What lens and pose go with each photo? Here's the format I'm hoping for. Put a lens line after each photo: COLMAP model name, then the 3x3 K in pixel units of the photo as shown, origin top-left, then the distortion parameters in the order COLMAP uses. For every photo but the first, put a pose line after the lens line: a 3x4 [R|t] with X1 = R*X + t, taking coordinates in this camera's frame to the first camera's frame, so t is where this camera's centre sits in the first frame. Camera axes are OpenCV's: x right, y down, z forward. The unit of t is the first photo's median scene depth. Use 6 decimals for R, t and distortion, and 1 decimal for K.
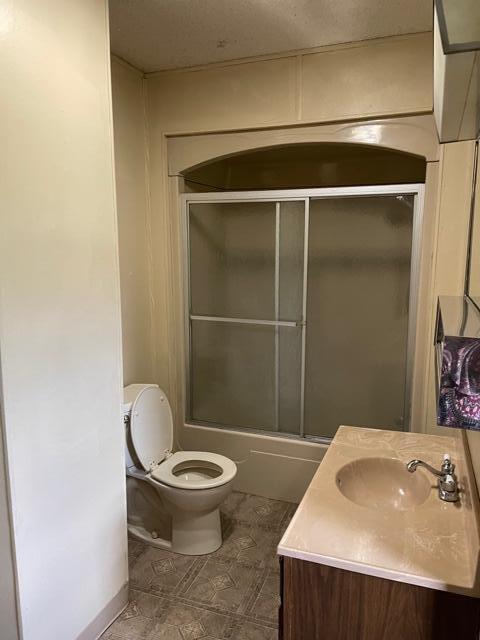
lens RADIAL K [[487.1, 0, 251.8], [0, 487.1, 323.6], [0, 0, 1]] dist [0.076191, -0.097973]
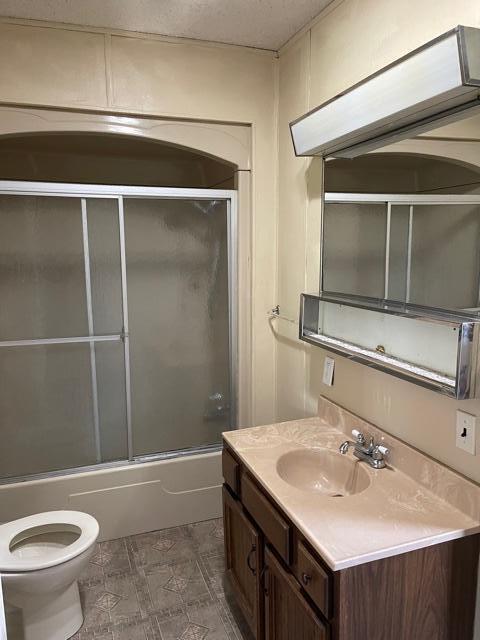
lens RADIAL K [[487.1, 0, 251.8], [0, 487.1, 323.6], [0, 0, 1]] dist [0.076191, -0.097973]
pose [[0.762571, -0.106903, 0.638010, -0.328358], [0.109725, 0.993335, 0.035293, -0.032163], [-0.637531, 0.043092, 0.769219, 0.177871]]
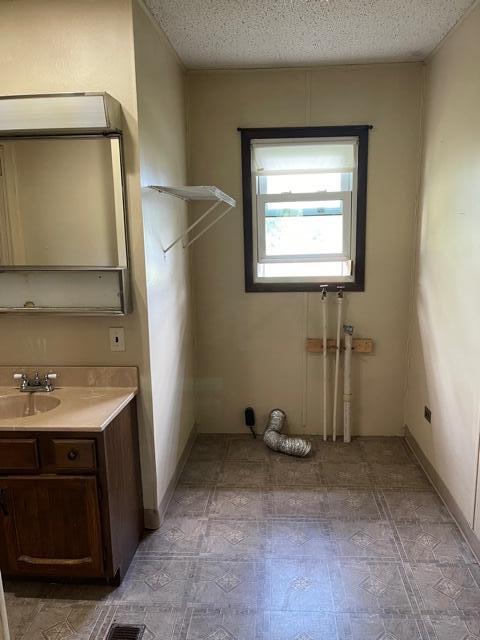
lens RADIAL K [[487.1, 0, 251.8], [0, 487.1, 323.6], [0, 0, 1]] dist [0.076191, -0.097973]
pose [[-0.258176, -0.169156, 0.951174, -0.738465], [0.165318, 0.962295, 0.216006, -0.045665], [-0.951848, 0.213013, -0.220477, 0.428644]]
